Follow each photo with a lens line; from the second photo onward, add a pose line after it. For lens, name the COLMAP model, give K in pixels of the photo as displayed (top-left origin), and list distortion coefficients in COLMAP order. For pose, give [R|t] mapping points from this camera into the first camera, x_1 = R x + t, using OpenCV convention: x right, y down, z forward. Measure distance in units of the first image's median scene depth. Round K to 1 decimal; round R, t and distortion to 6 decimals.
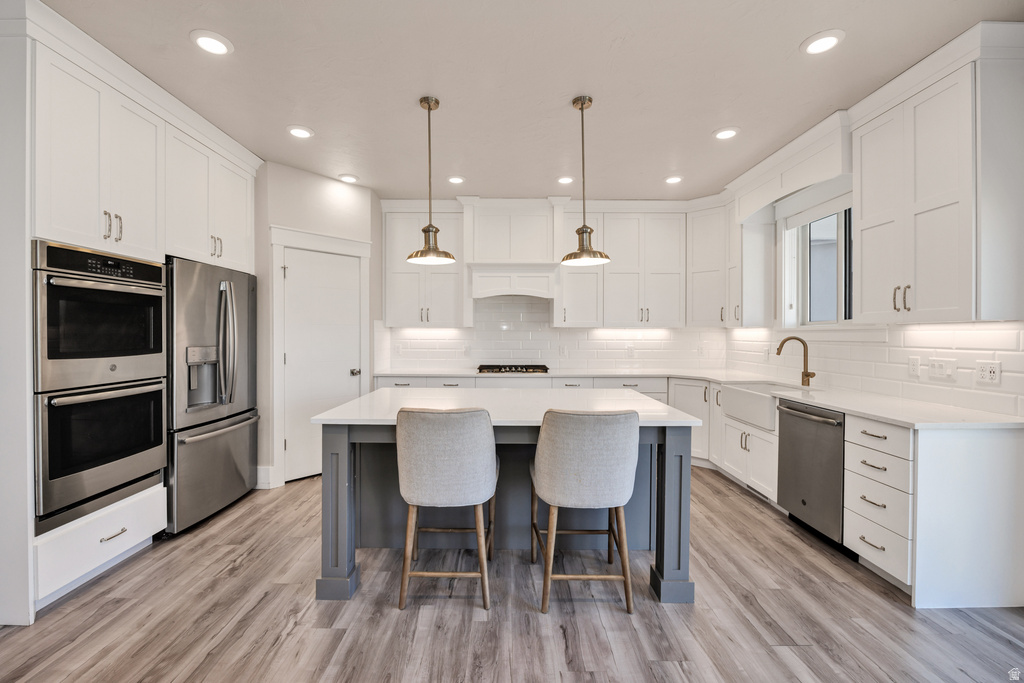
lens RADIAL K [[440.5, 0, 512.9], [0, 440.5, 340.8], [0, 0, 1]] dist [-0.013092, 0.000544]
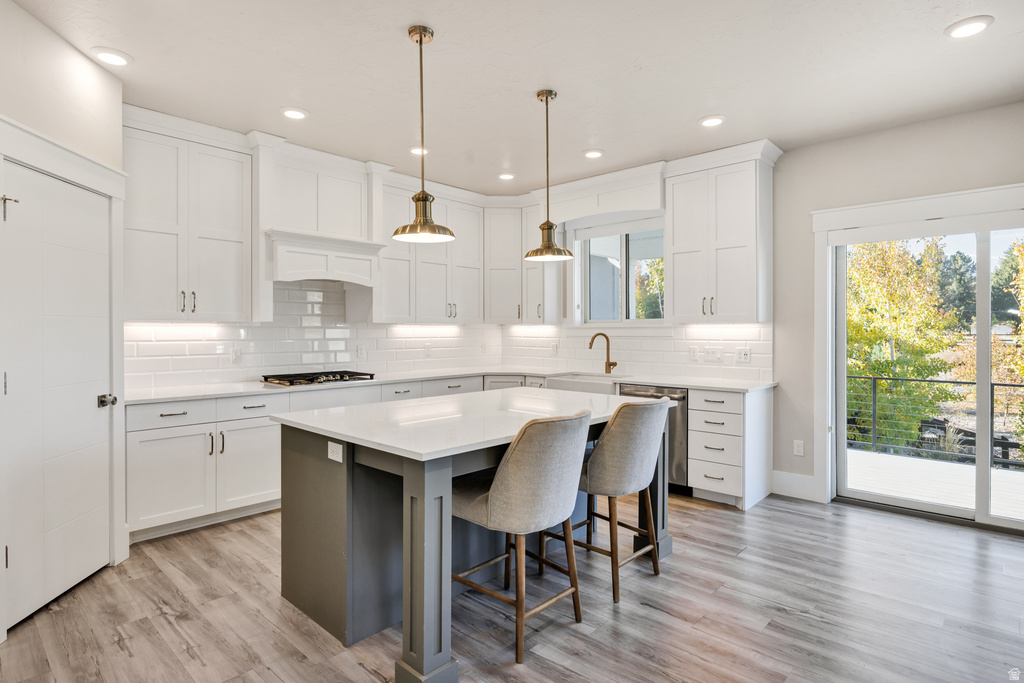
lens RADIAL K [[530.9, 0, 511.3], [0, 530.9, 339.4], [0, 0, 1]] dist [-0.010676, -0.001313]
pose [[0.689106, -0.015964, 0.724485, -0.644581], [0.012448, 0.999871, 0.010192, -0.010469], [-0.724554, 0.001995, 0.689215, 0.204705]]
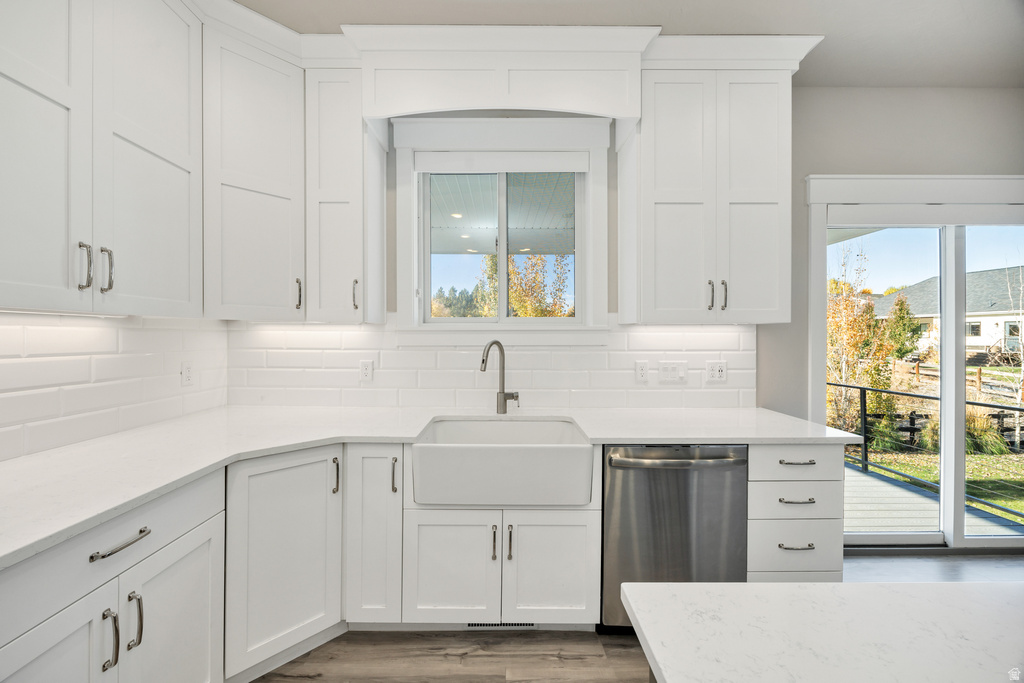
lens RADIAL K [[400.4, 0, 507.4], [0, 400.4, 338.7], [0, 0, 1]] dist [-0.001245, -0.000017]
pose [[0.013962, -0.009385, 0.999858, 0.066502], [0.014452, 0.999853, 0.009183, -0.018561], [-0.999798, 0.014322, 0.014096, 1.097258]]
